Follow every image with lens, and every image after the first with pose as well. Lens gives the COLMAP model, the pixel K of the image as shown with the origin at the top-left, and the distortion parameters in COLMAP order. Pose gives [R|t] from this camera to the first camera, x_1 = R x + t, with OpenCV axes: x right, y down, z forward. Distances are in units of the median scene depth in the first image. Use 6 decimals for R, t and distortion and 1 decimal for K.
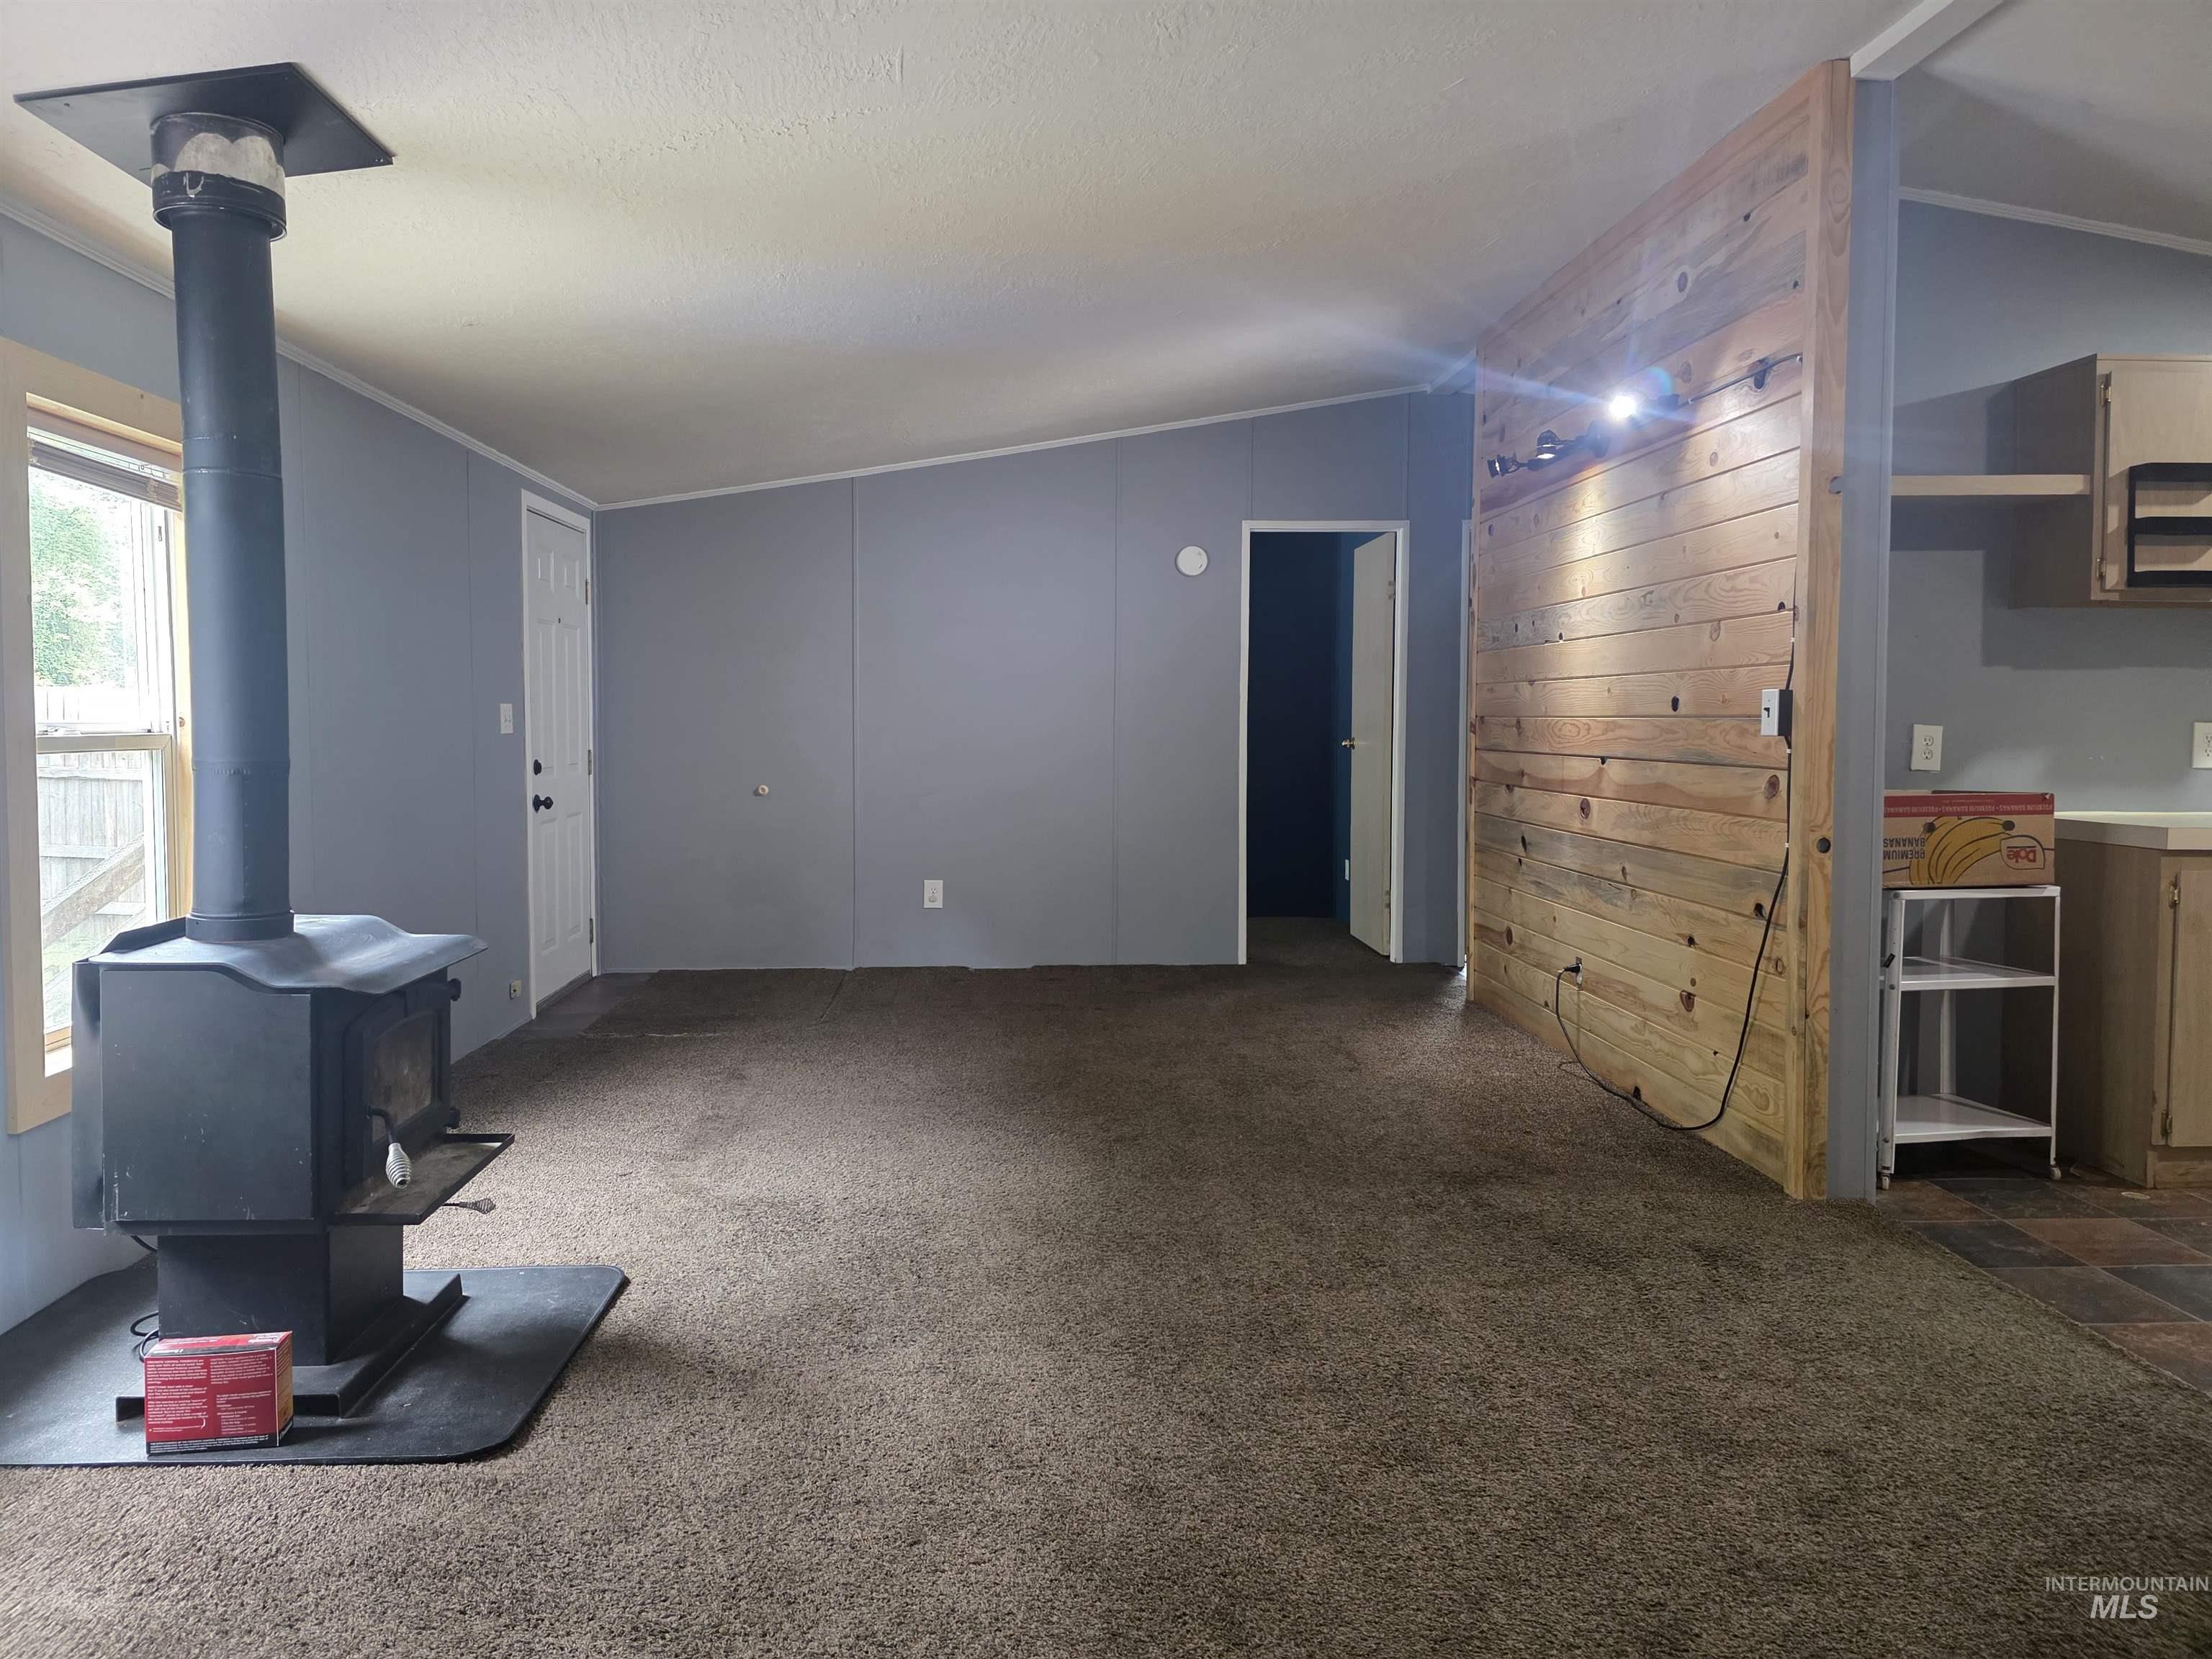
lens RADIAL K [[1479.2, 0, 1085.5], [0, 1479.2, 787.3], [0, 0, 1]] dist [0.072924, -0.063826]
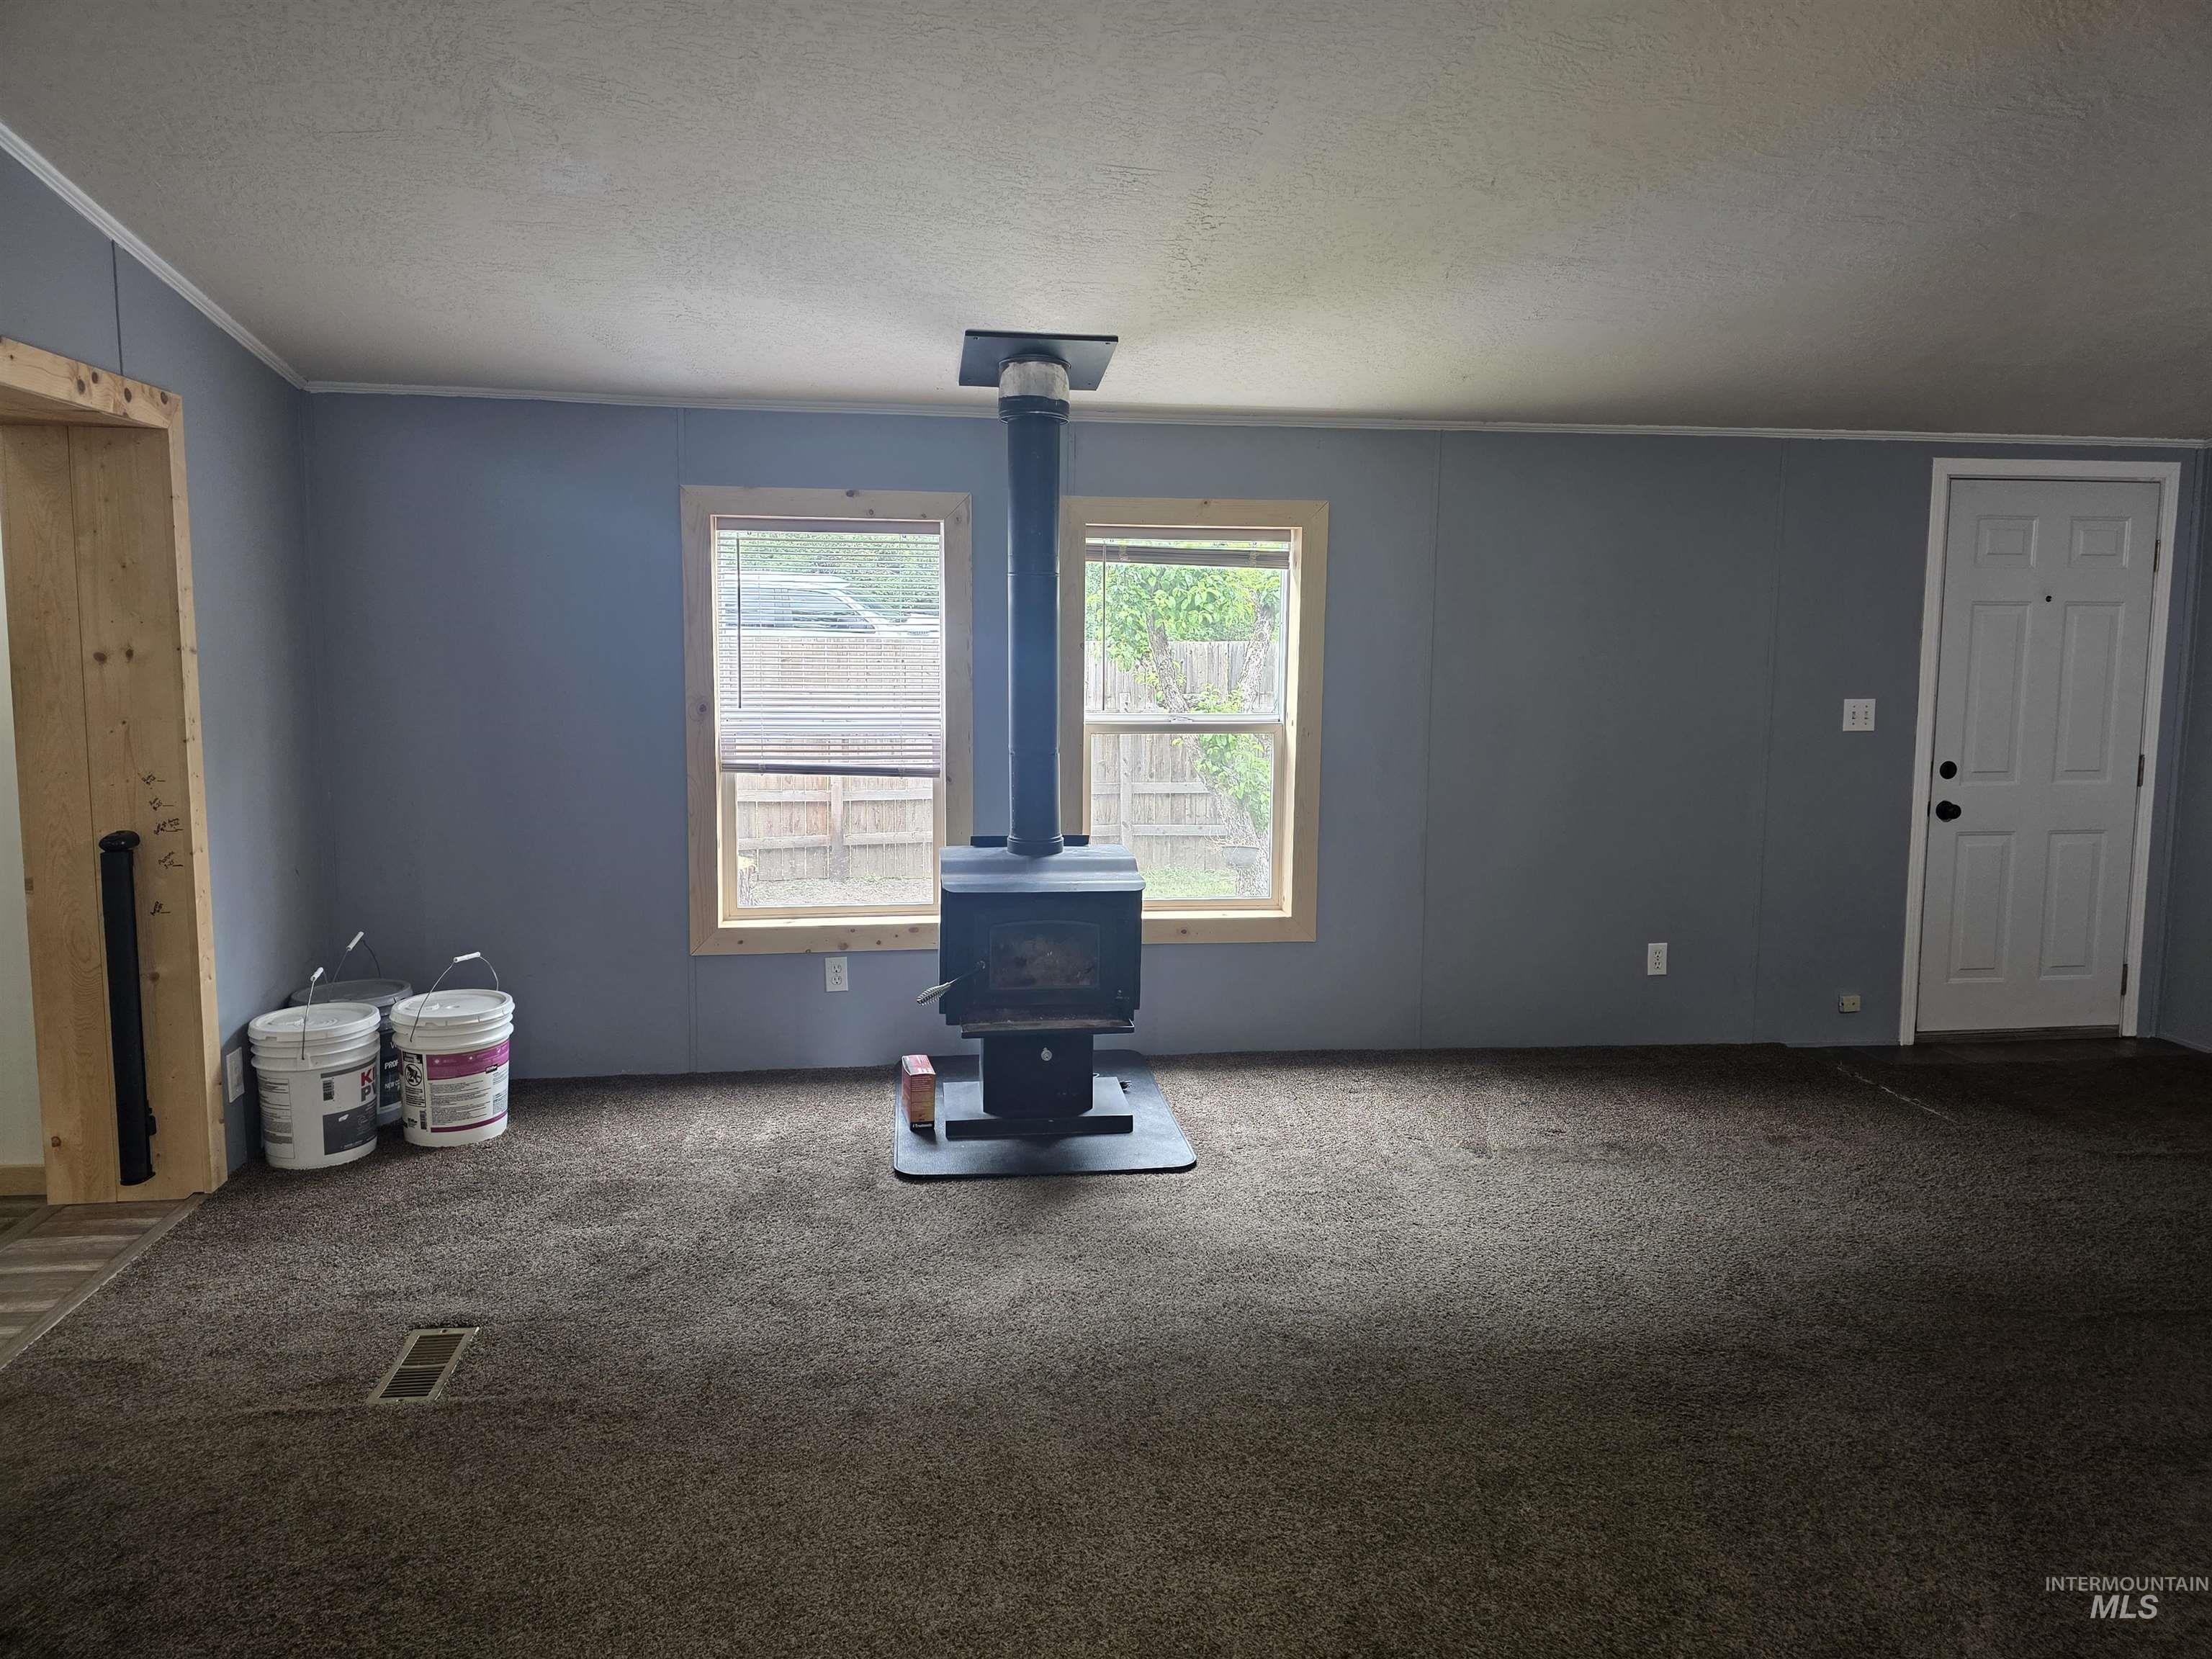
lens RADIAL K [[1479.2, 0, 1085.5], [0, 1479.2, 787.3], [0, 0, 1]] dist [0.072924, -0.063826]
pose [[0.101864, 0.103329, -0.989417, 1.200705], [-0.062933, 0.993268, 0.097252, -0.149132], [0.992806, 0.052360, 0.107682, 1.023326]]
